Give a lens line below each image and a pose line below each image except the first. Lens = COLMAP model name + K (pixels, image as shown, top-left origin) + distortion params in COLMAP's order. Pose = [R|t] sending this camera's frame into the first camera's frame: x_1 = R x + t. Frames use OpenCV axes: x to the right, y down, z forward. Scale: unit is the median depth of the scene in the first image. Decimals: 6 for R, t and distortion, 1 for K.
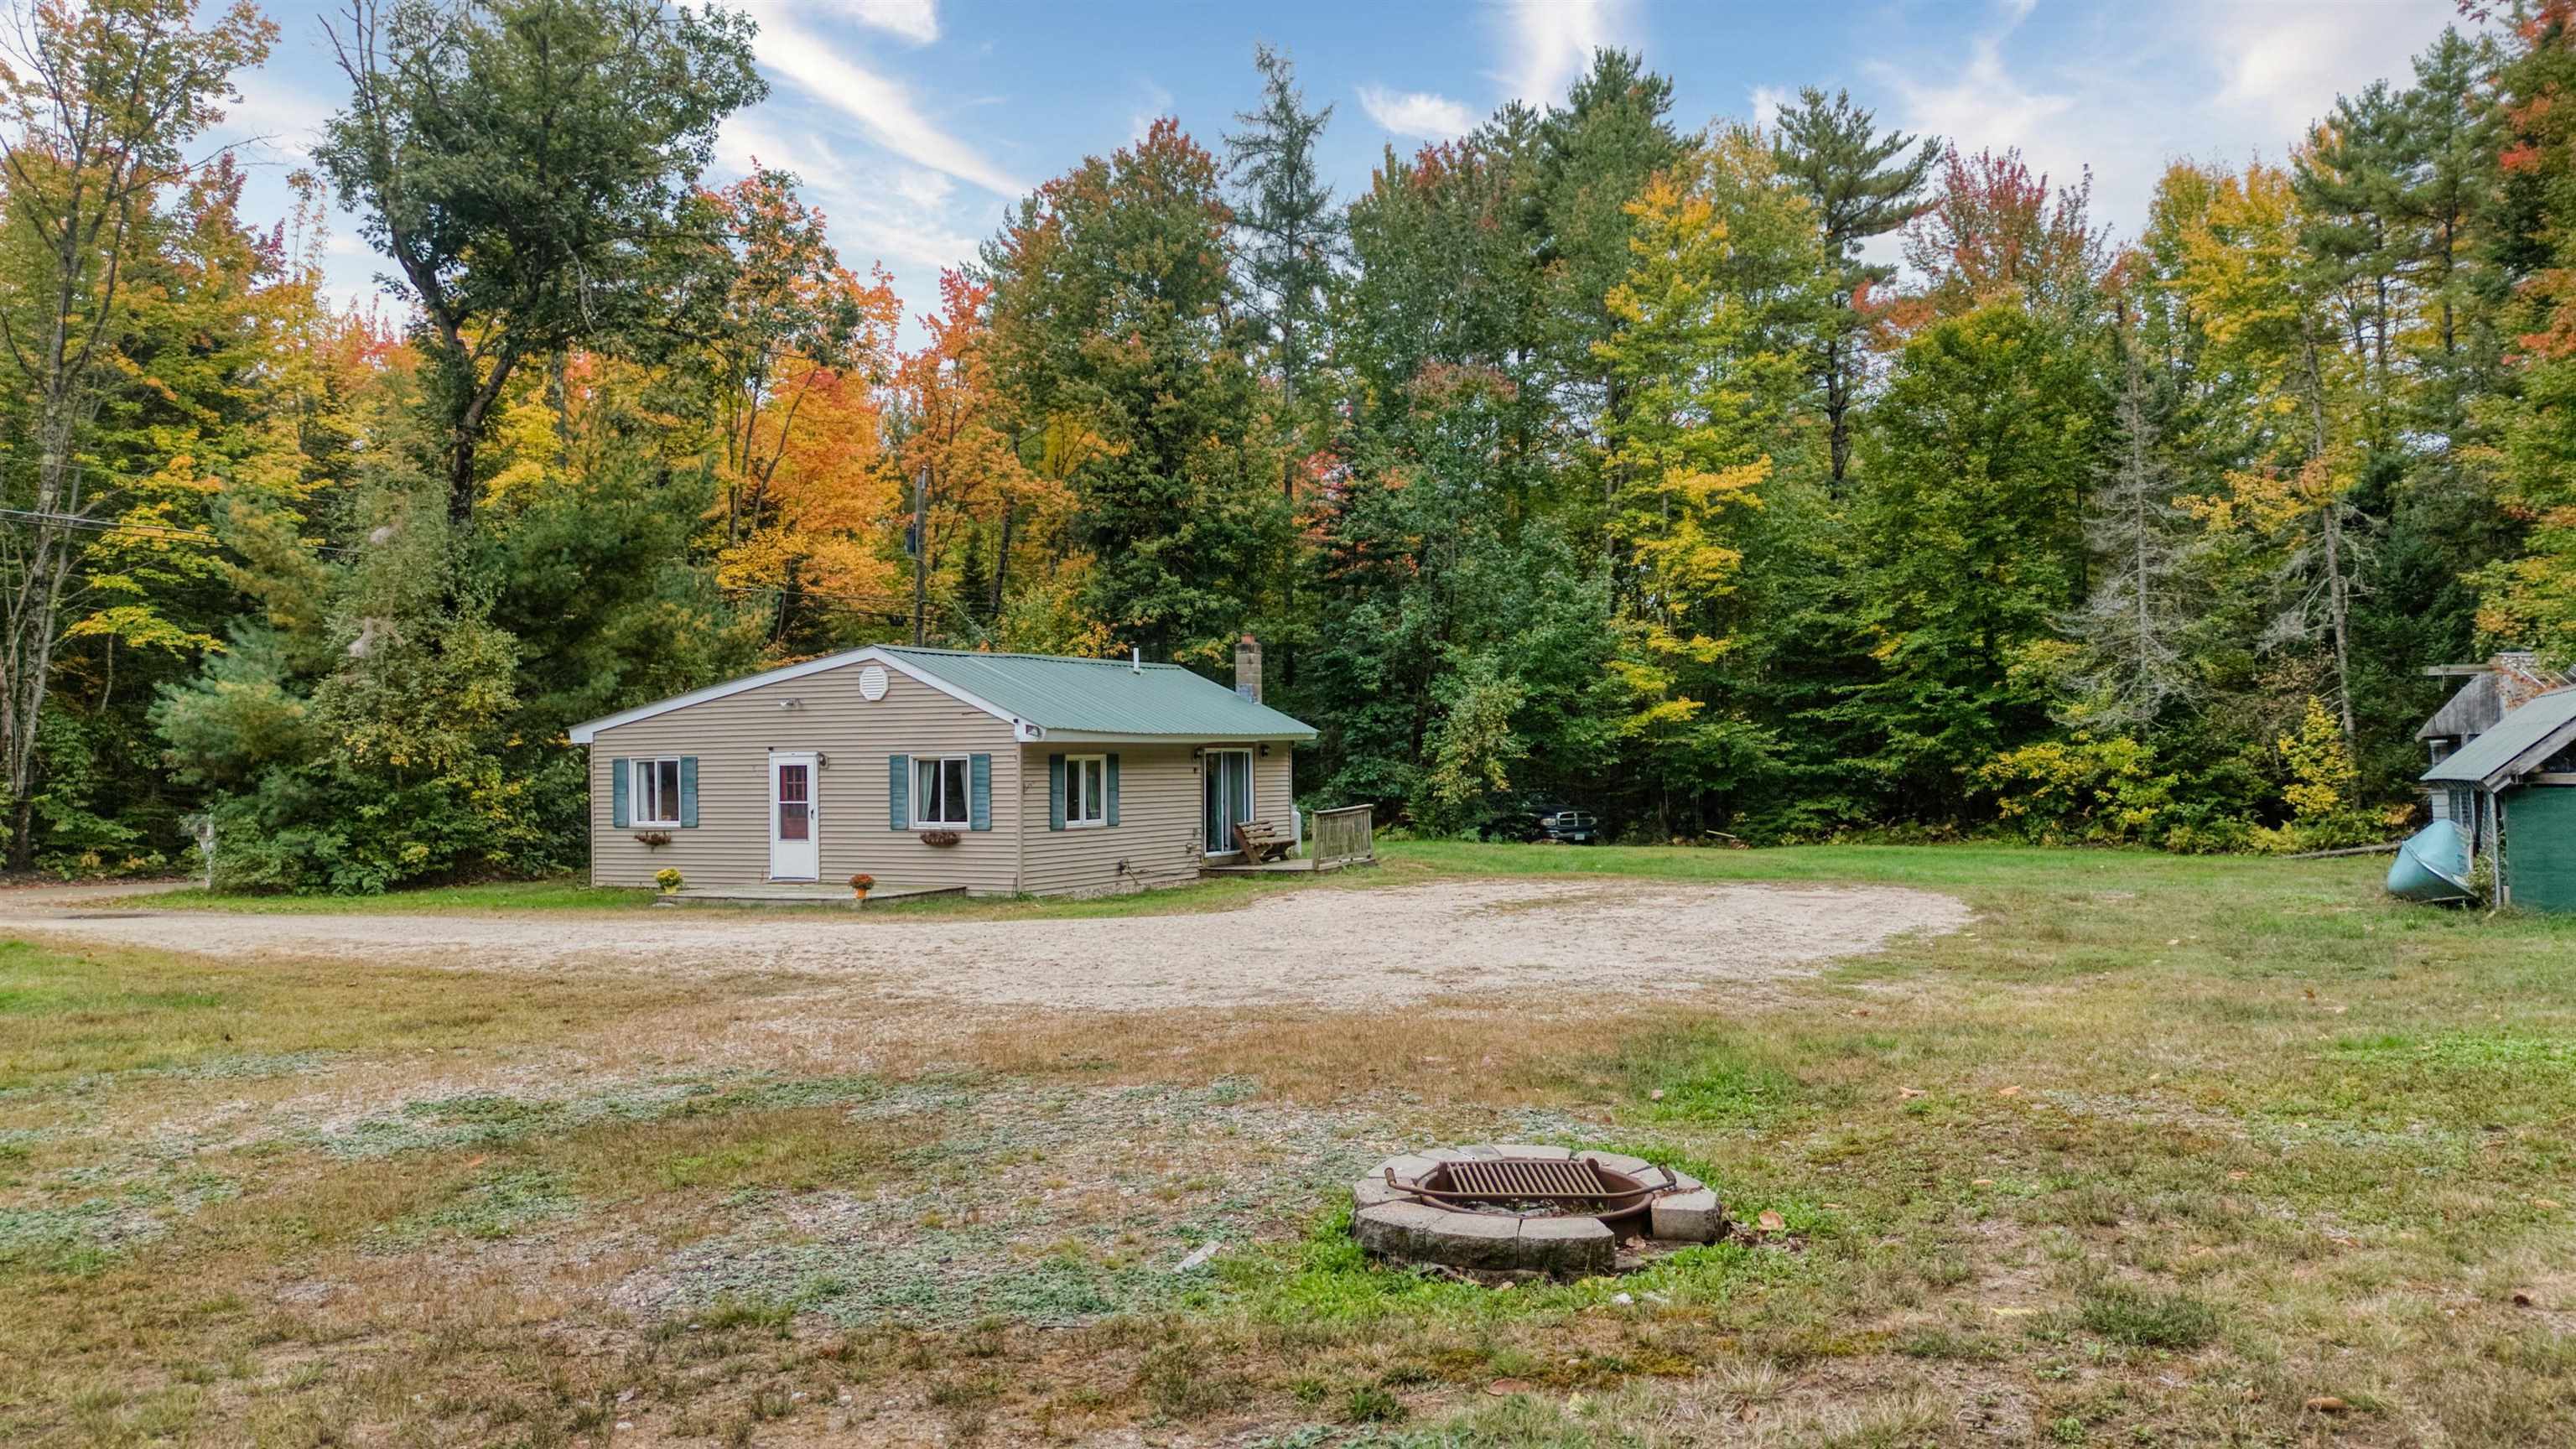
lens RADIAL K [[1813.6, 0, 1288.0], [0, 1813.6, 724.5], [0, 0, 1]] dist [0.022105, 0.000645]
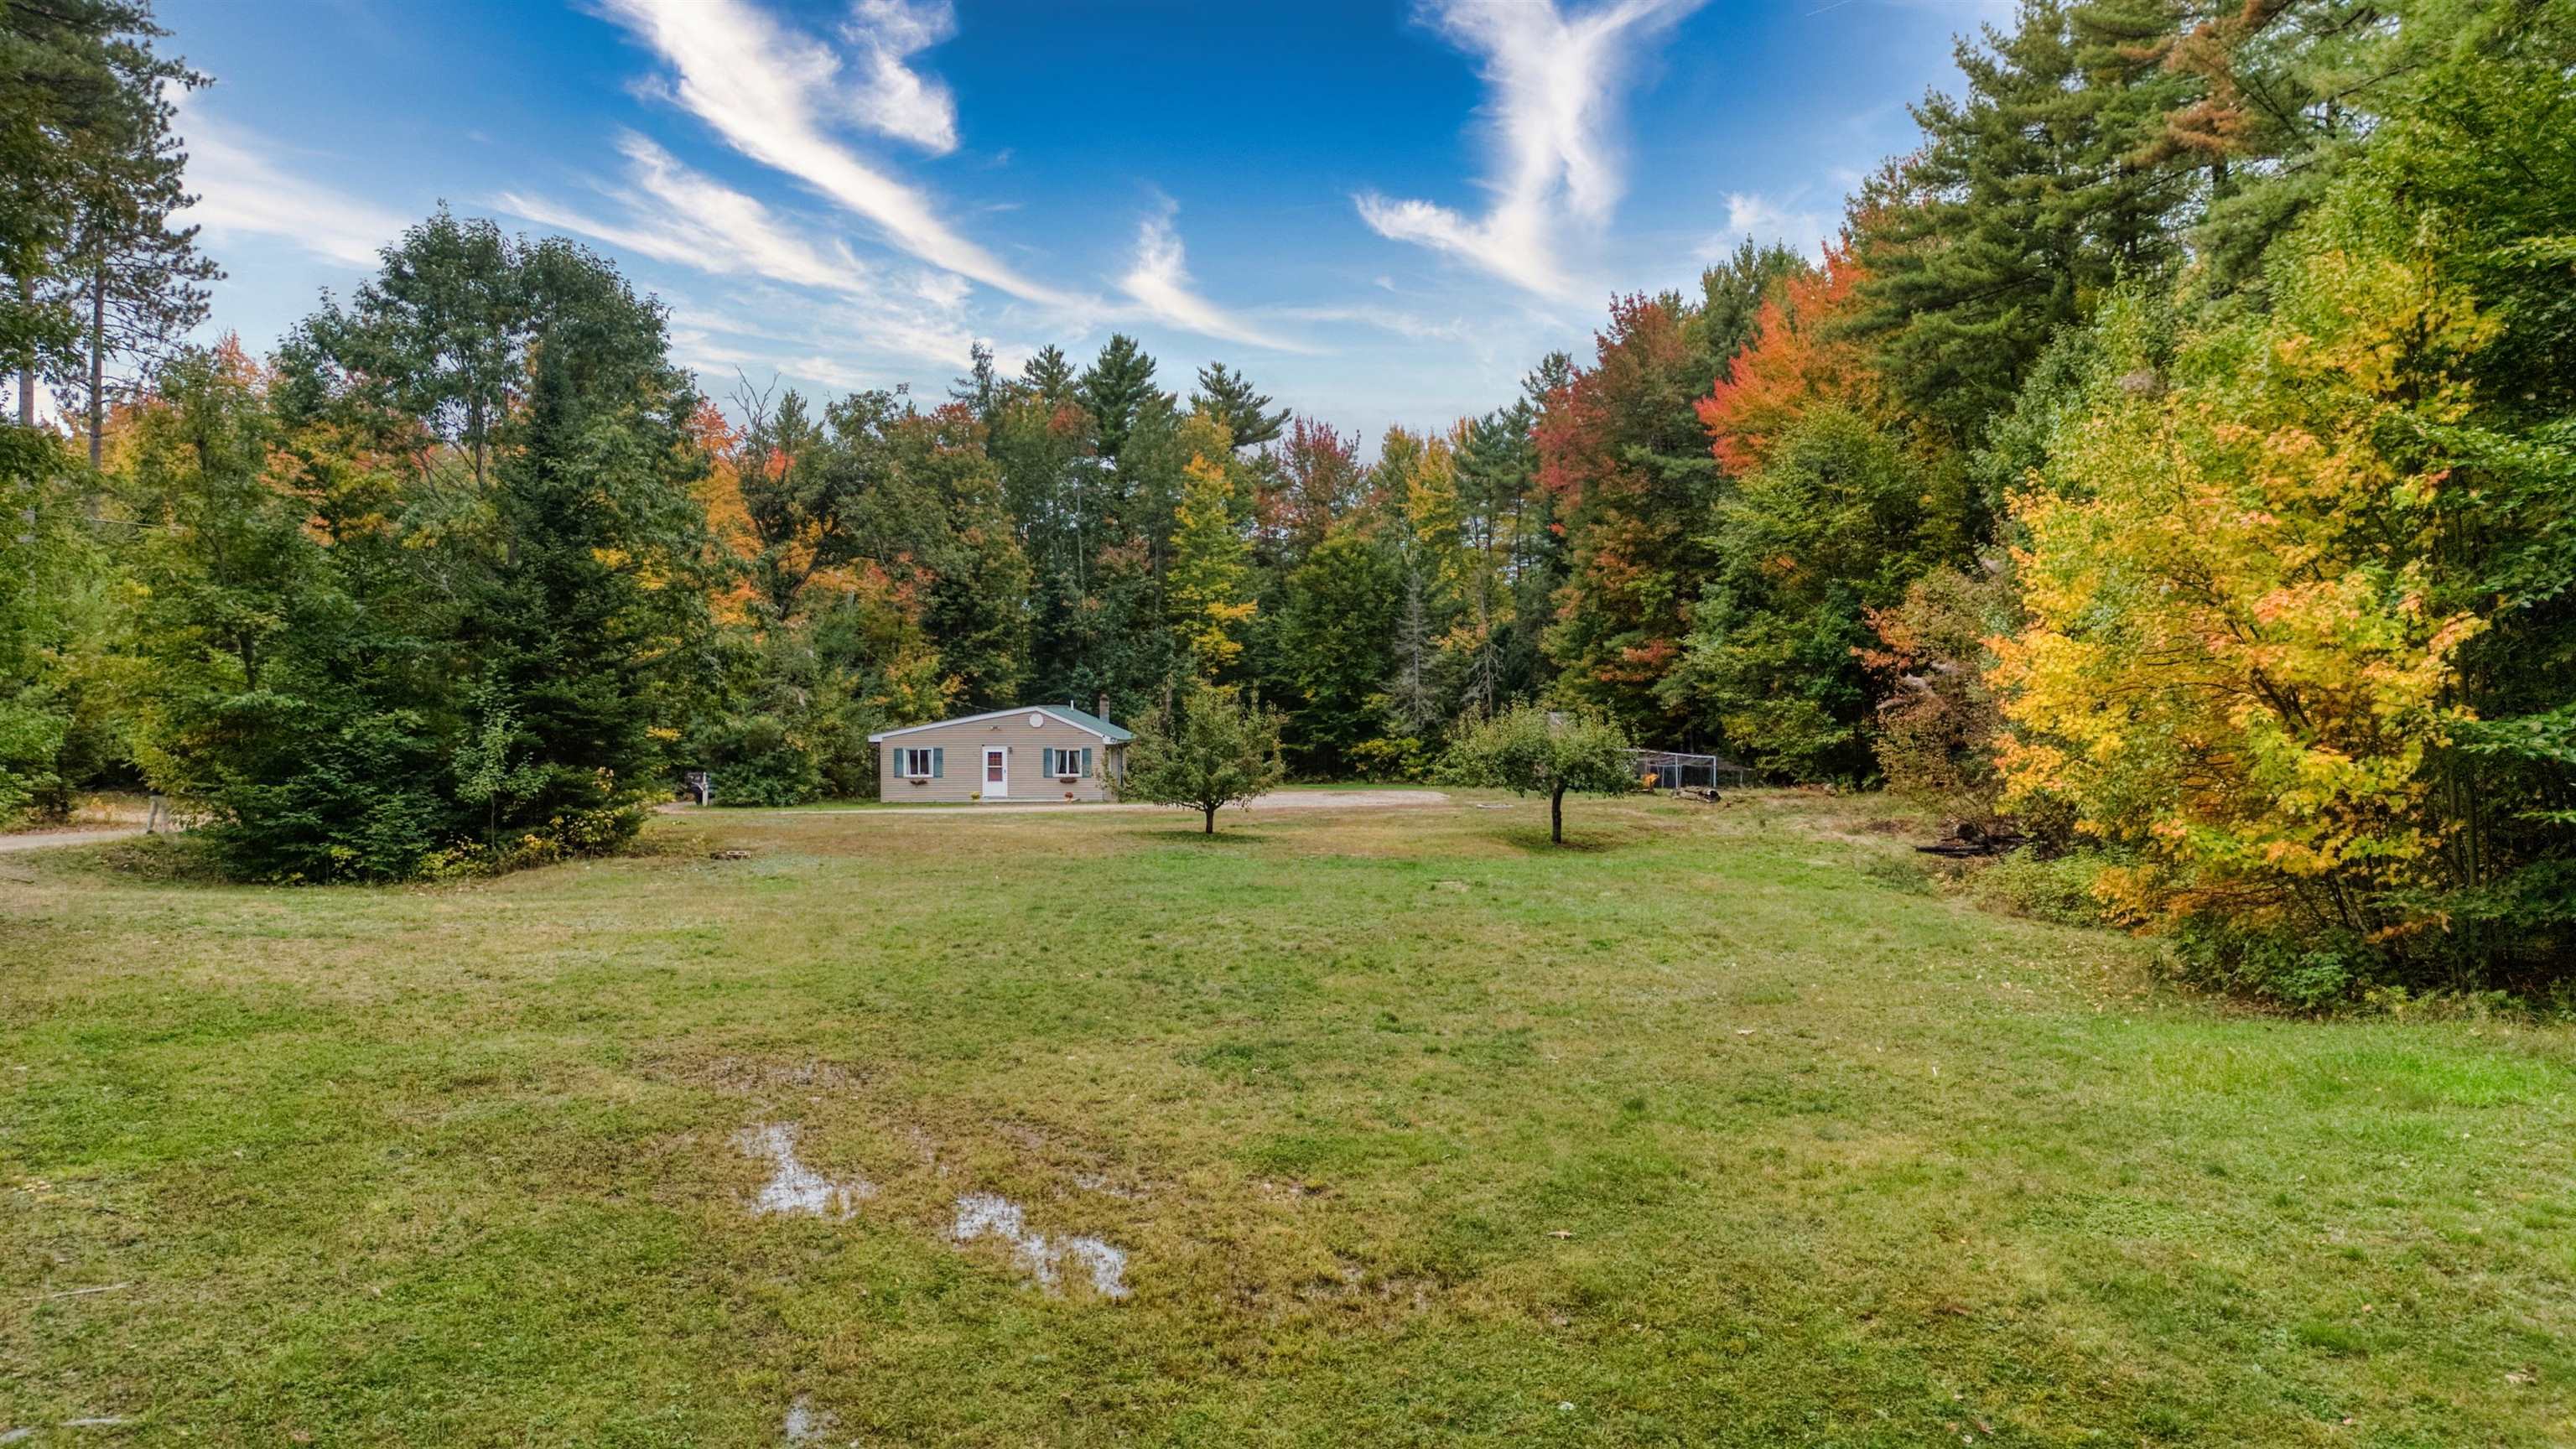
lens RADIAL K [[1803.0, 0, 1288.0], [0, 1803.0, 724.5], [0, 0, 1]] dist [0.079897, -0.108960]
pose [[0.889520, 0.008351, 0.456821, -0.731620], [-0.018289, 0.999682, 0.017337, -0.045947], [-0.456531, -0.023777, 0.889390, -0.977704]]
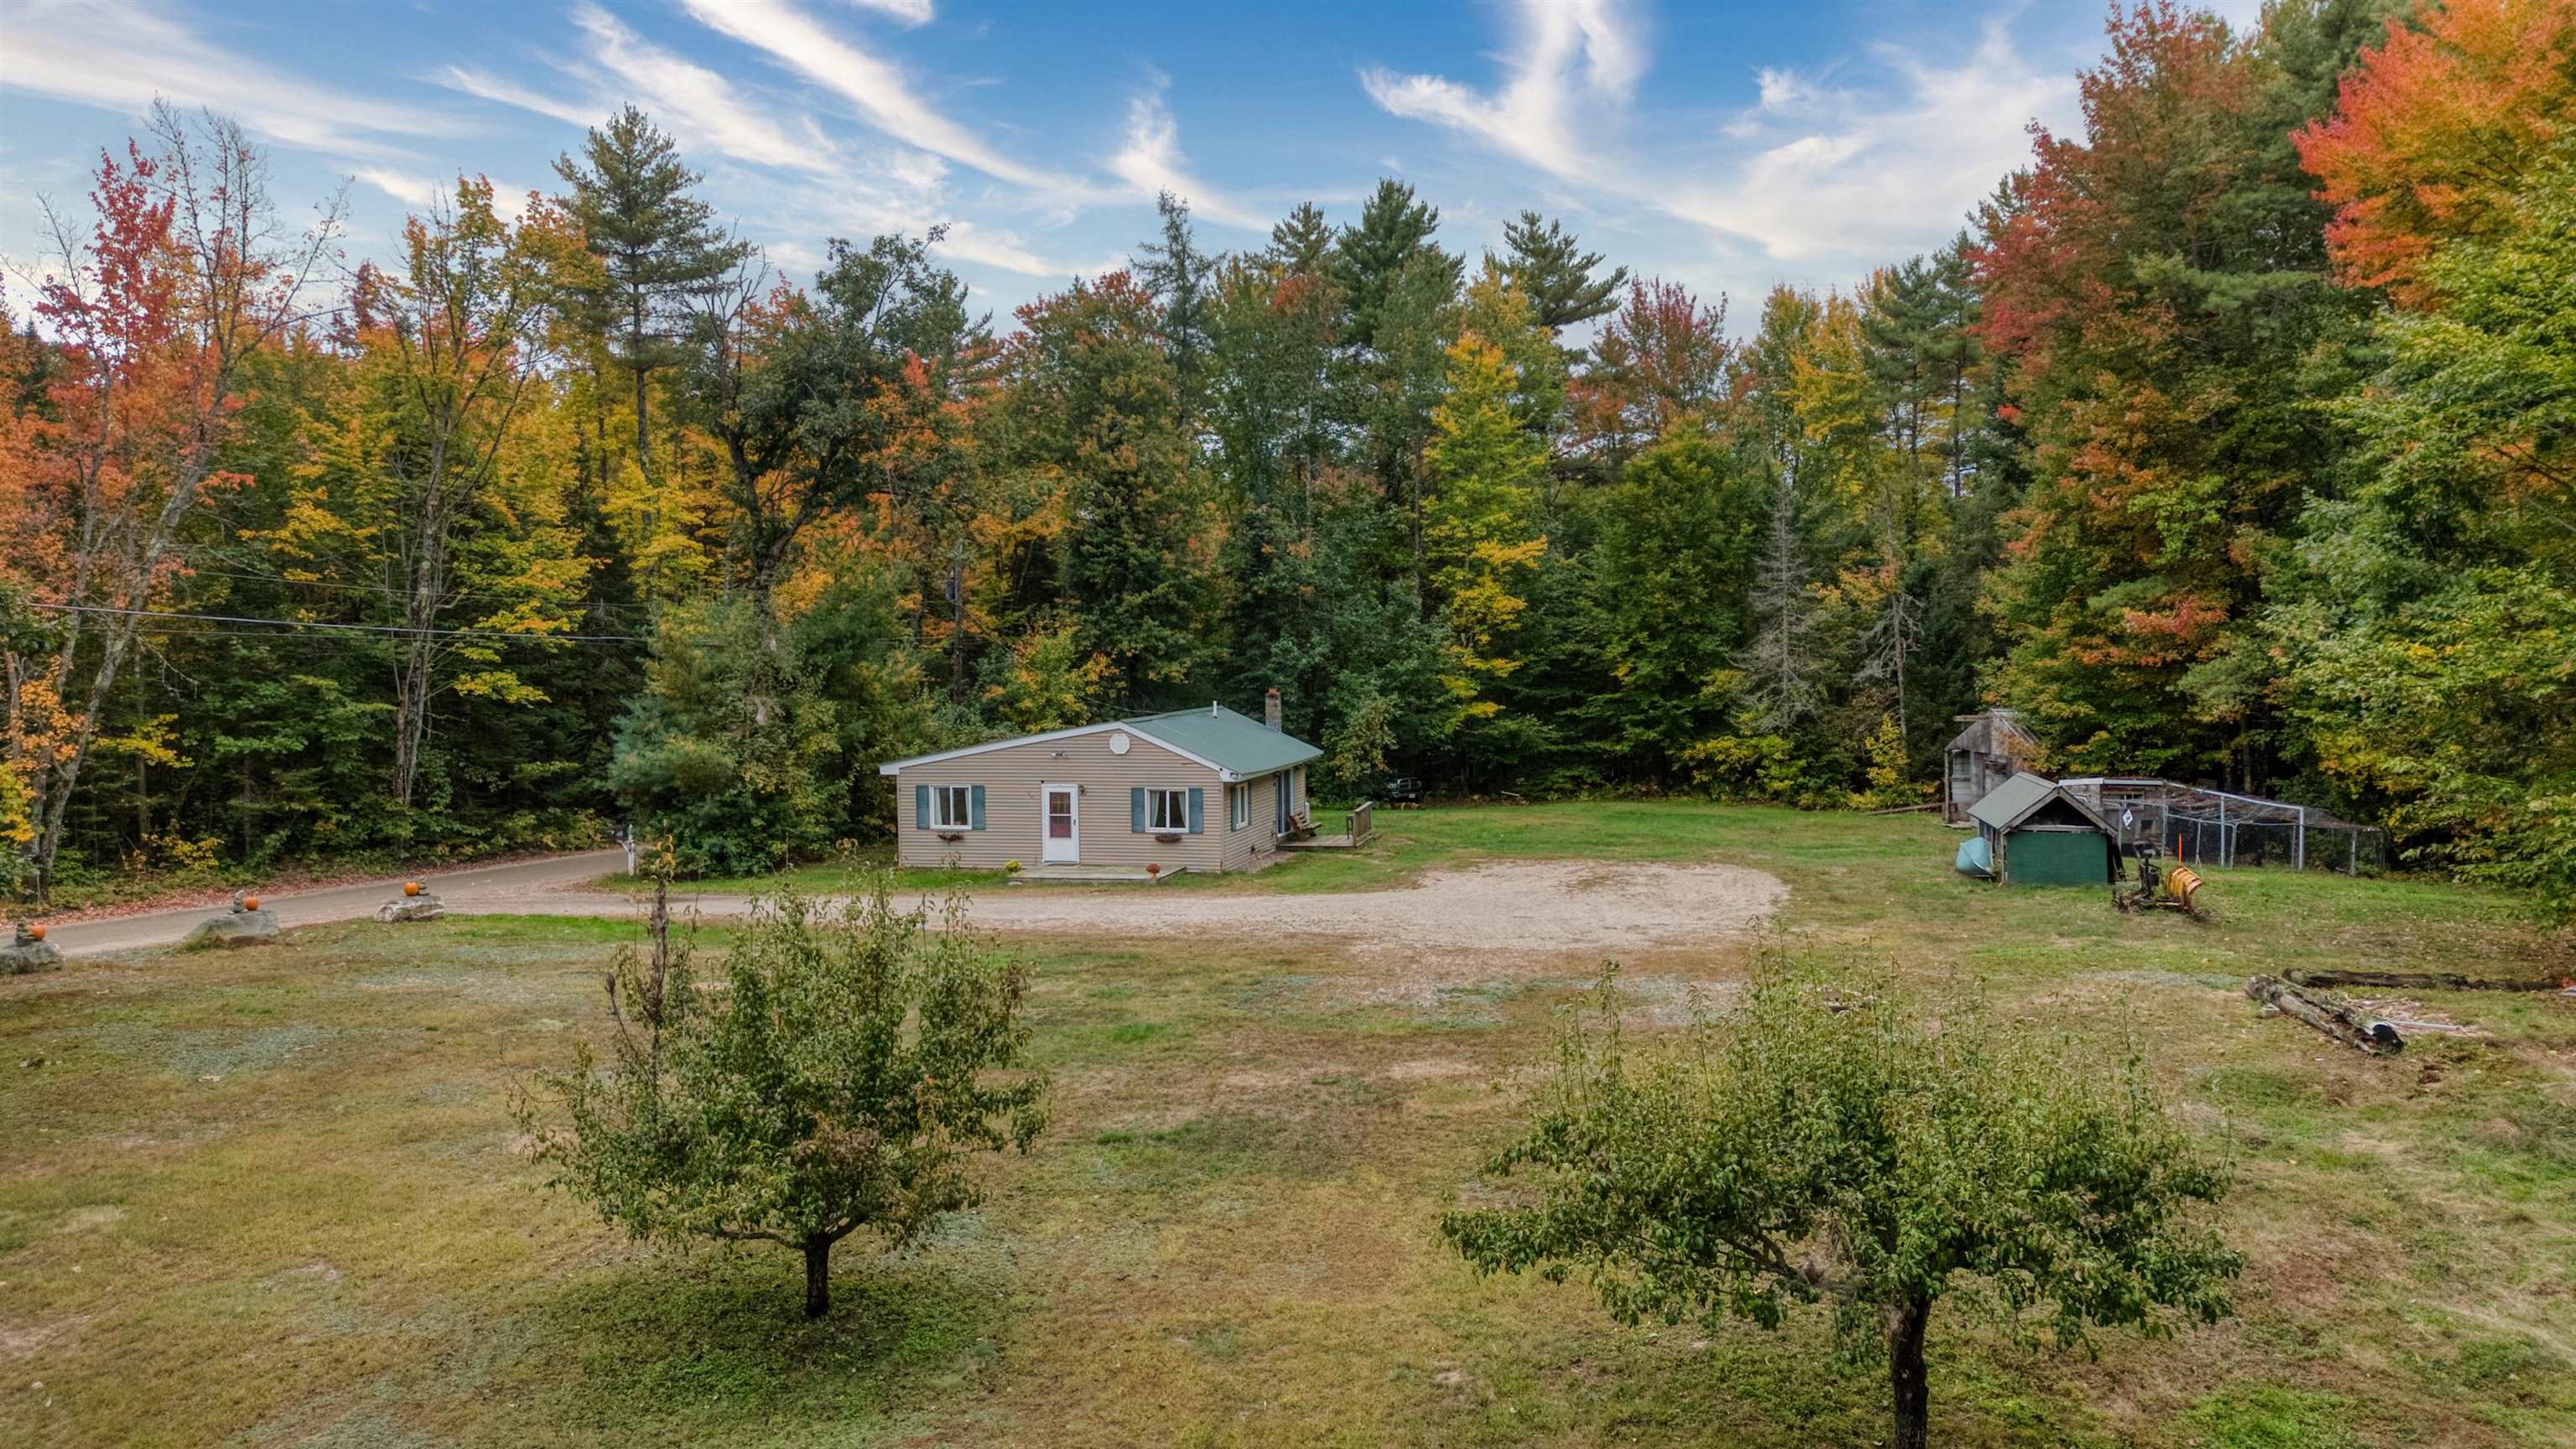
lens RADIAL K [[1803.0, 0, 1288.0], [0, 1803.0, 724.5], [0, 0, 1]] dist [0.079897, -0.108960]
pose [[0.972495, -0.008936, 0.232750, -0.310853], [-0.005853, 0.998011, 0.062770, -0.097022], [-0.232848, -0.062406, 0.970509, -0.418054]]
